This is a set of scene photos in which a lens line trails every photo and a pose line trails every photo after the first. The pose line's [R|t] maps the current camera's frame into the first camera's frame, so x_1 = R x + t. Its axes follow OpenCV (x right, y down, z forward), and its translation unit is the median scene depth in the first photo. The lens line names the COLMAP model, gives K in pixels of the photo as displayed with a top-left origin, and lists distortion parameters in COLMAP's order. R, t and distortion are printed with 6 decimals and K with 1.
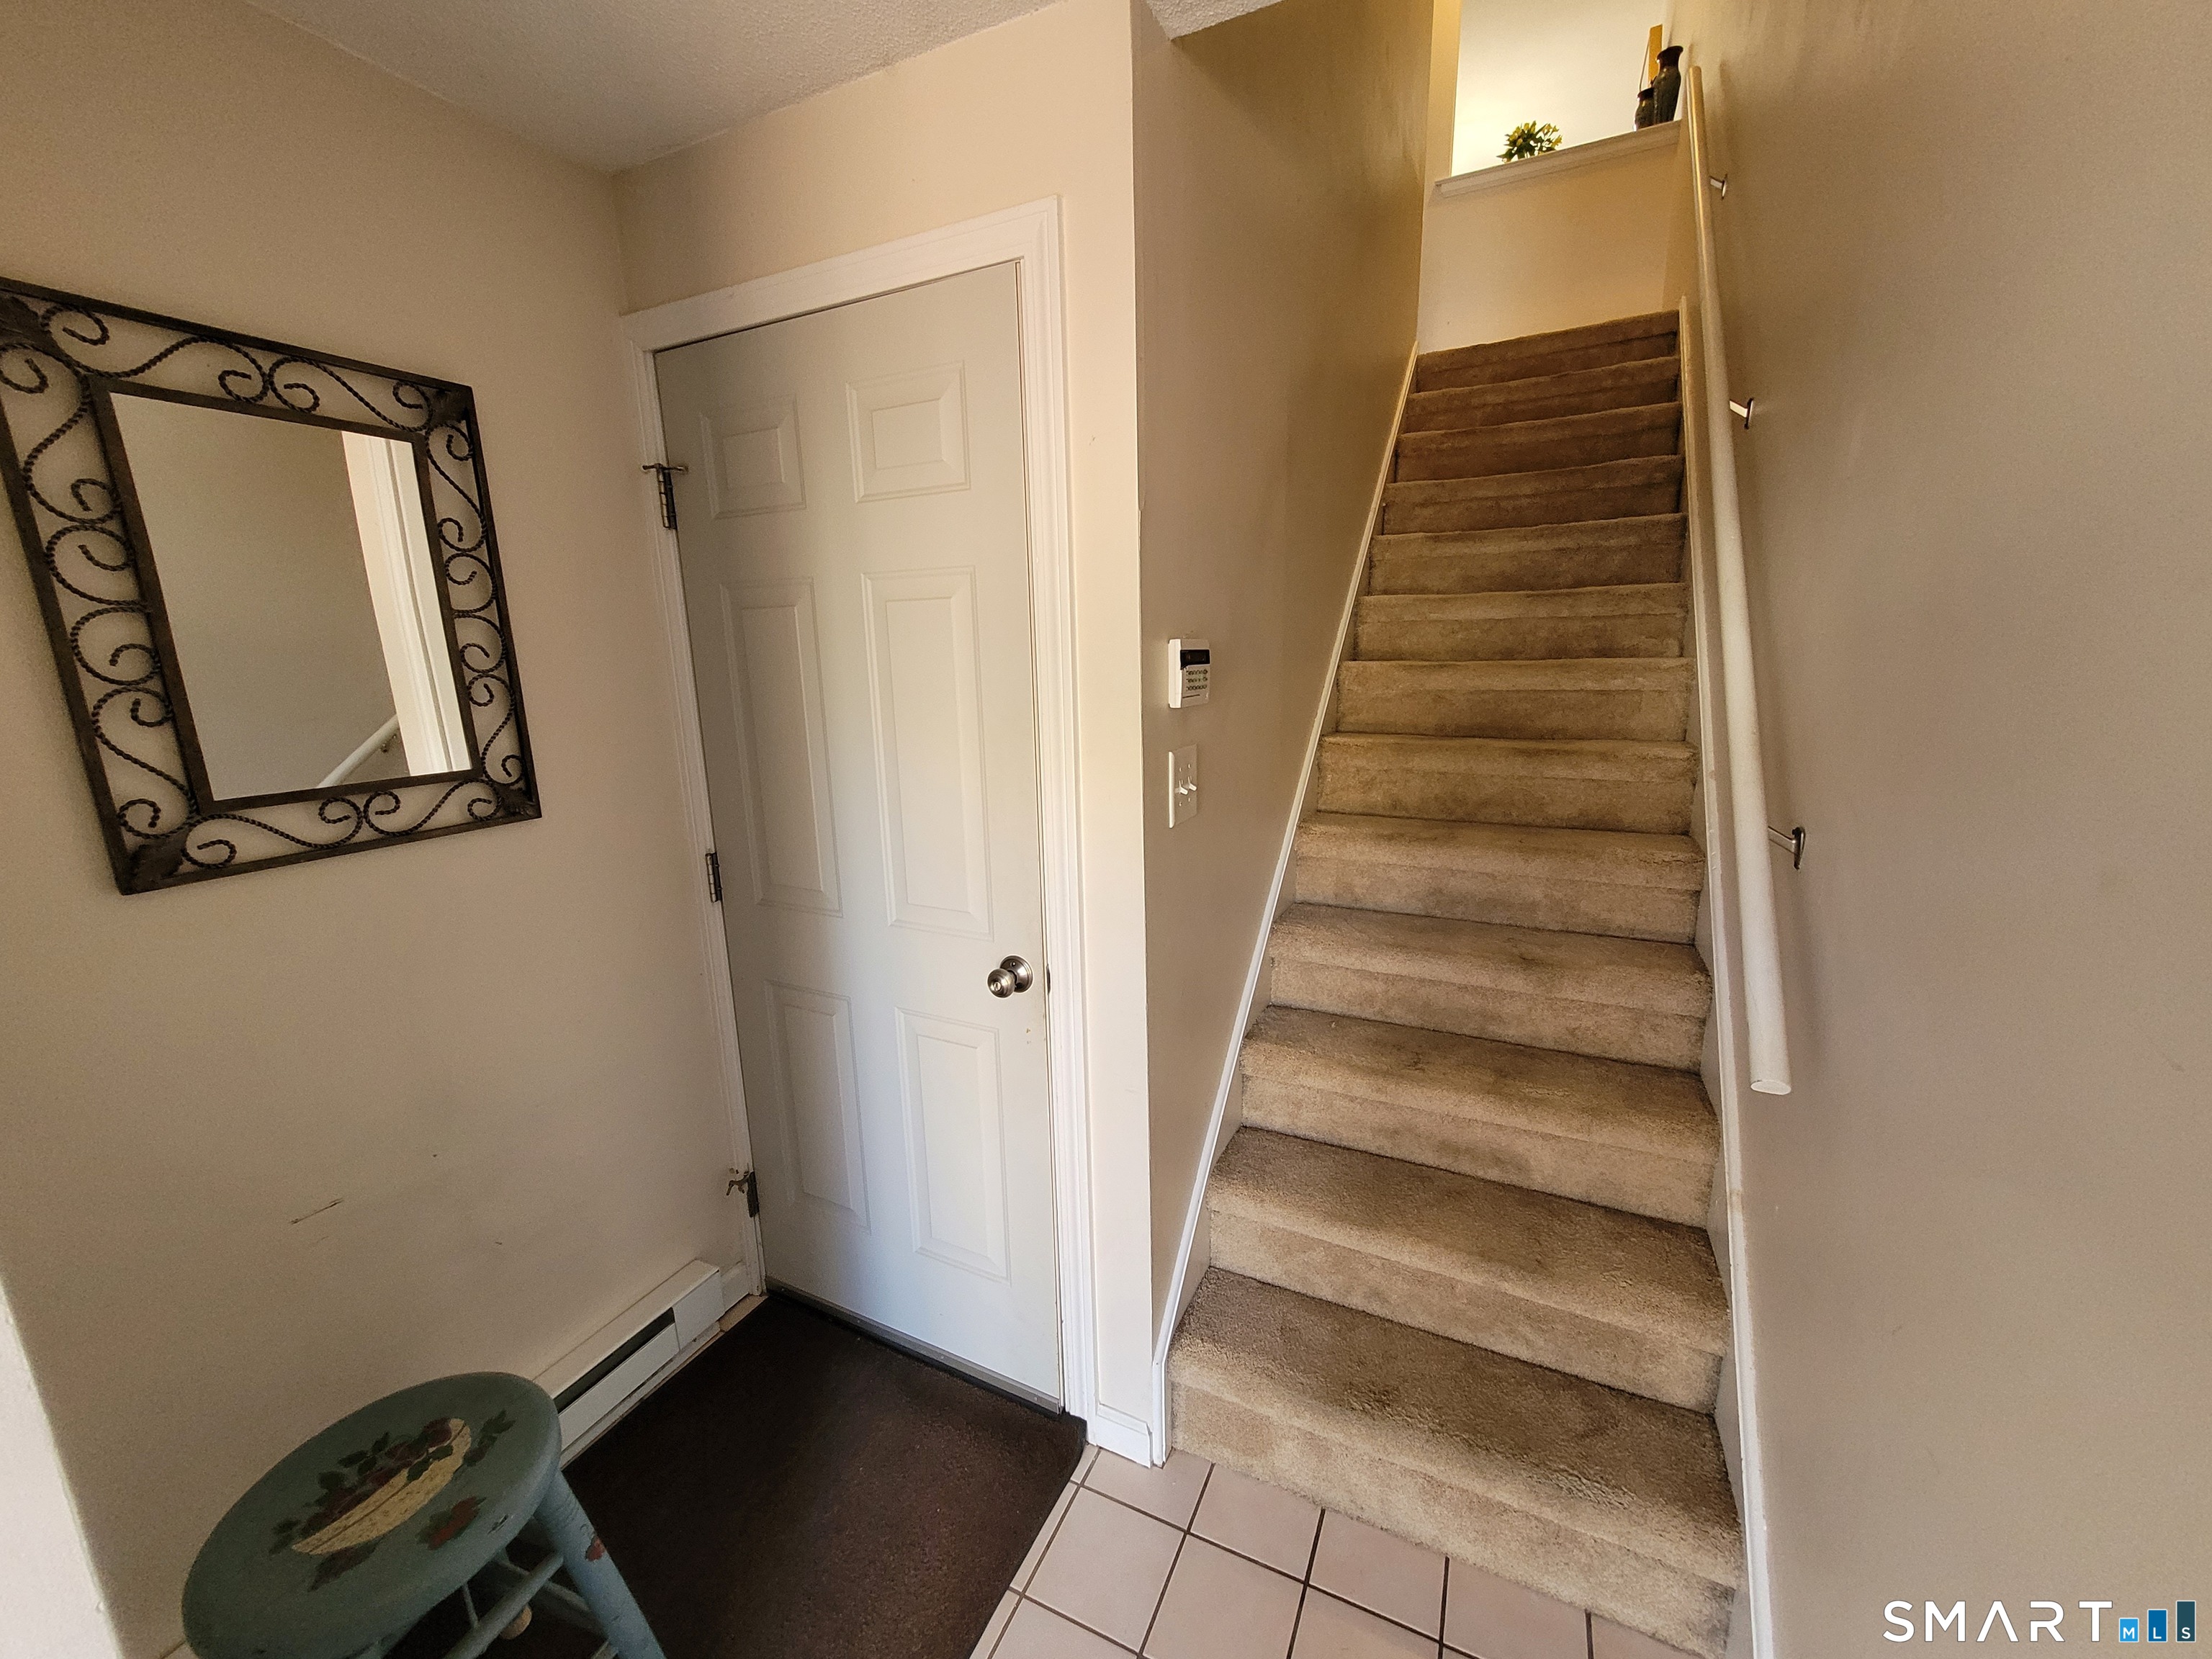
lens RADIAL K [[867.0, 0, 1106.0], [0, 867.0, 829.5], [0, 0, 1]] dist [0.003044, 0.000105]
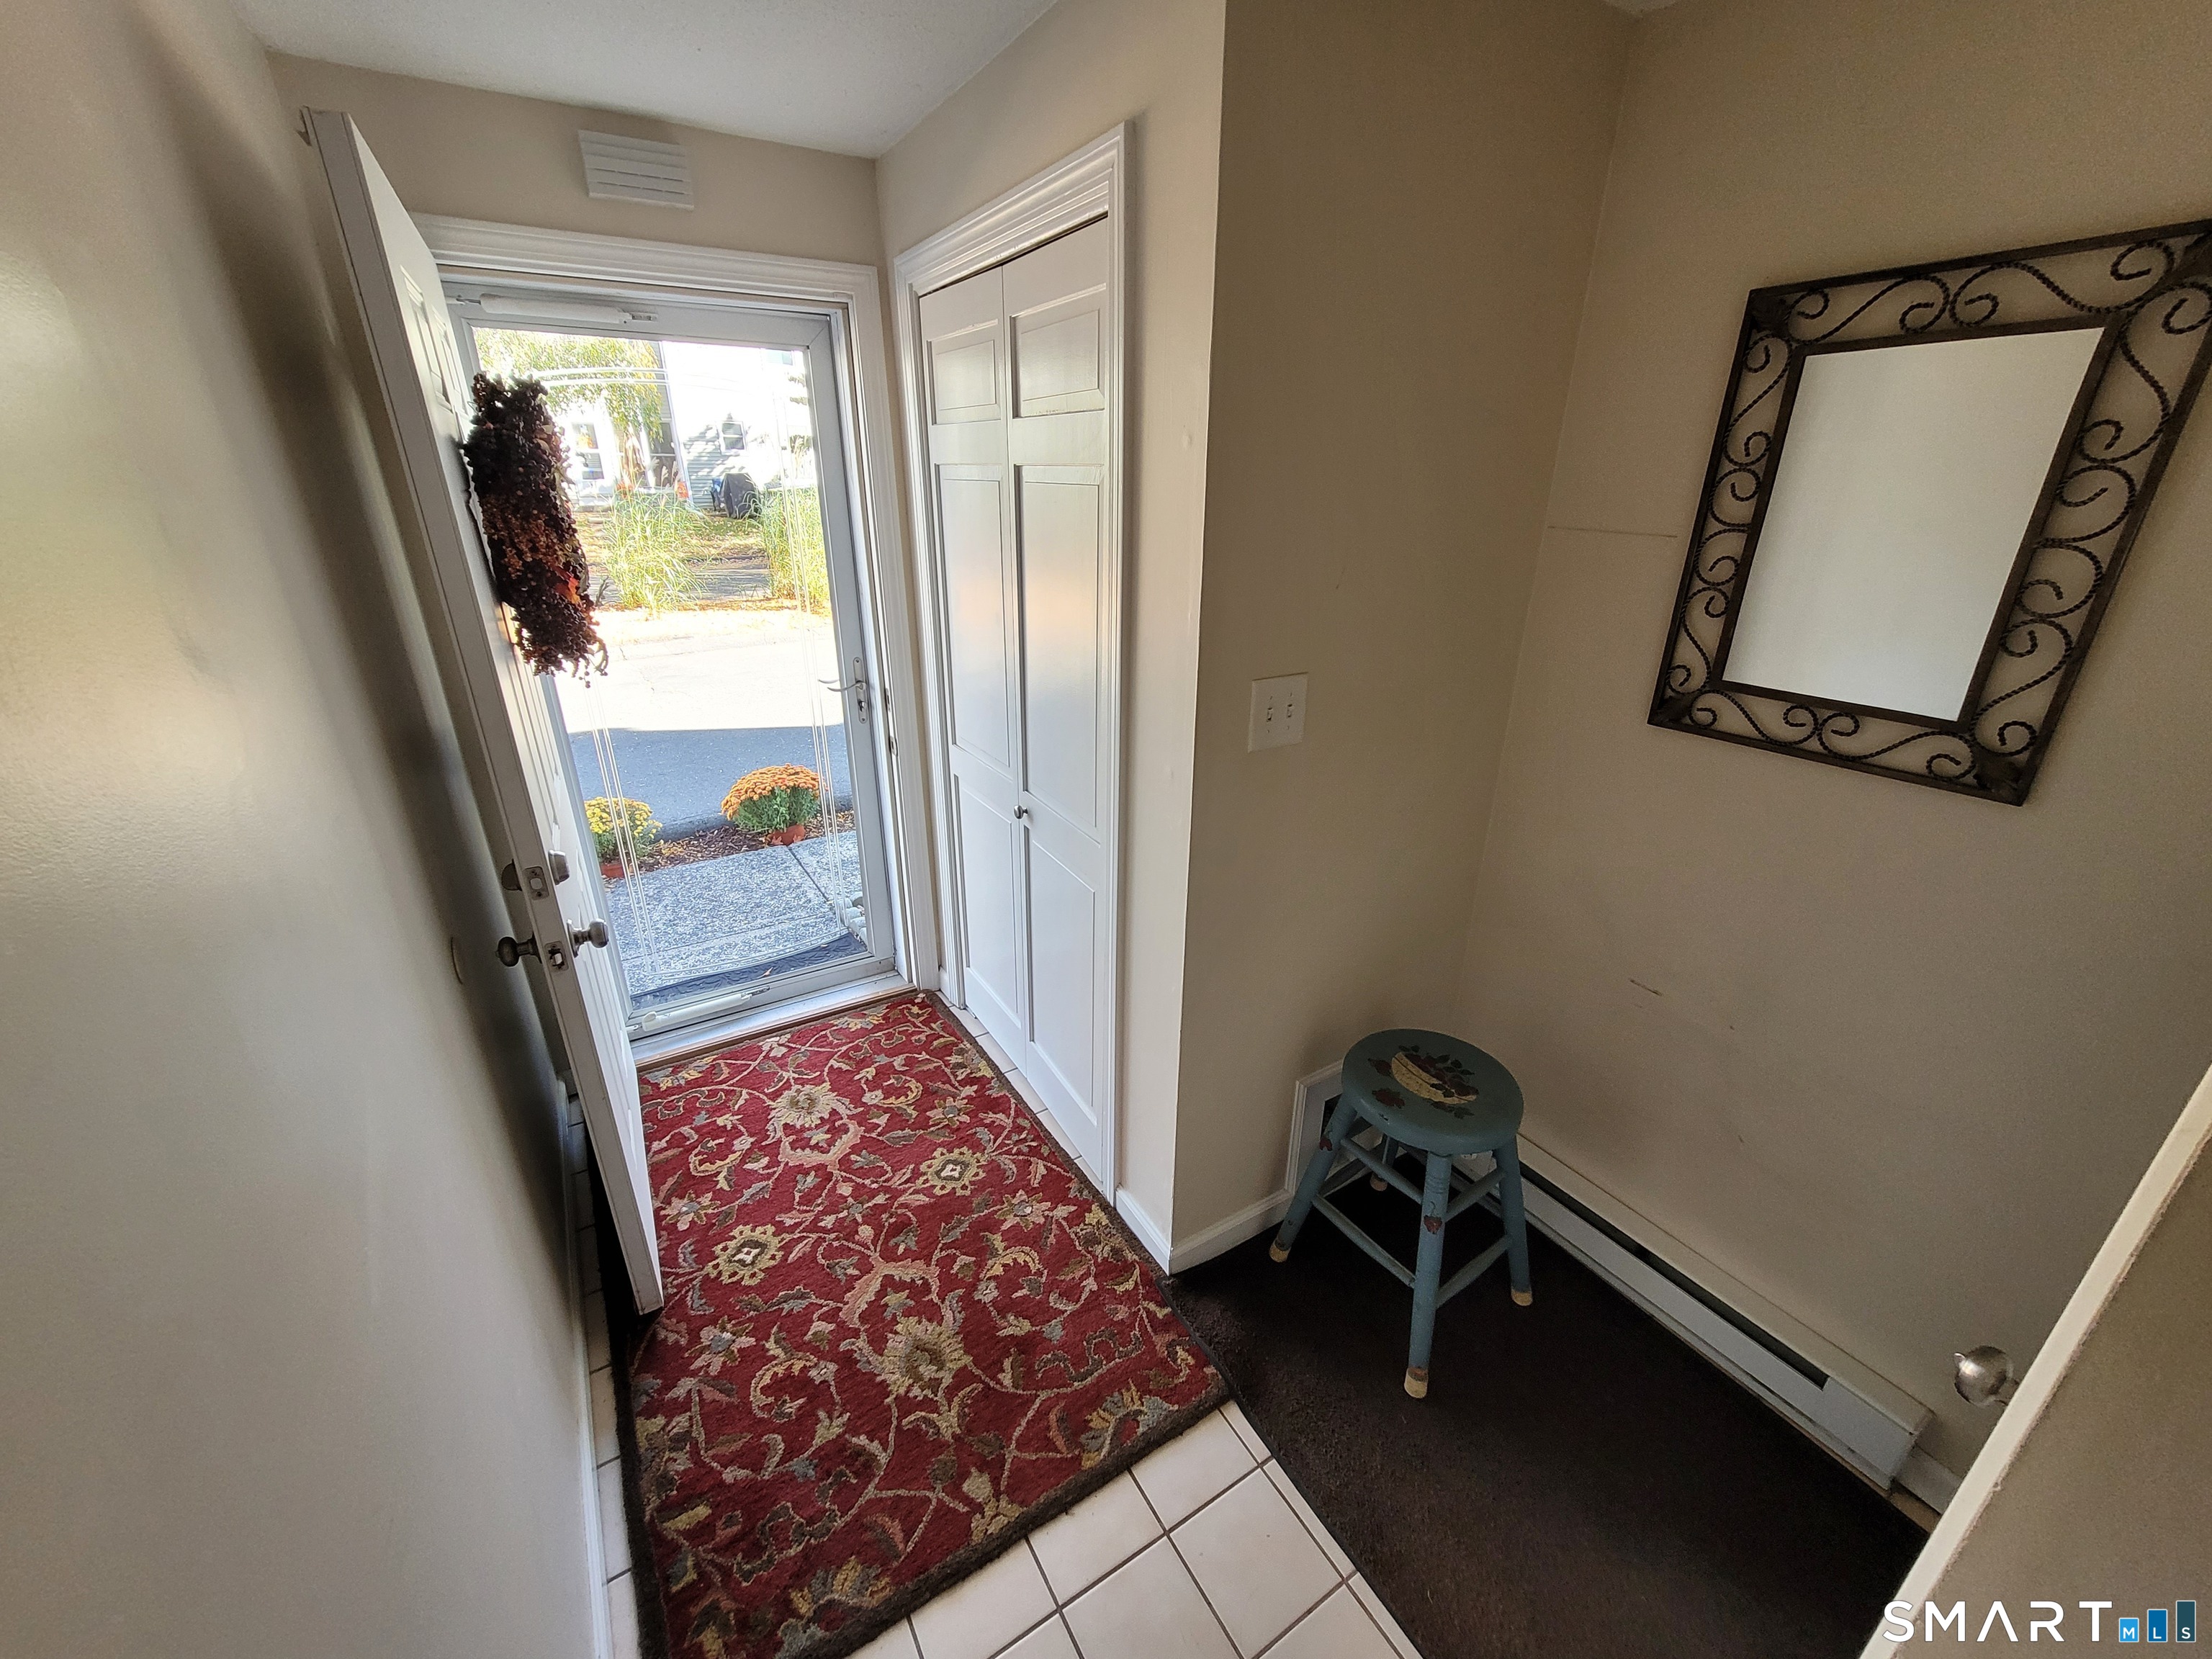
lens RADIAL K [[867.0, 0, 1106.0], [0, 867.0, 829.5], [0, 0, 1]] dist [0.003044, 0.000105]
pose [[-0.540642, 0.338658, -0.770076, 0.531886], [-0.166864, 0.854034, 0.492729, -0.311956], [0.824538, 0.394888, -0.405216, 0.805074]]
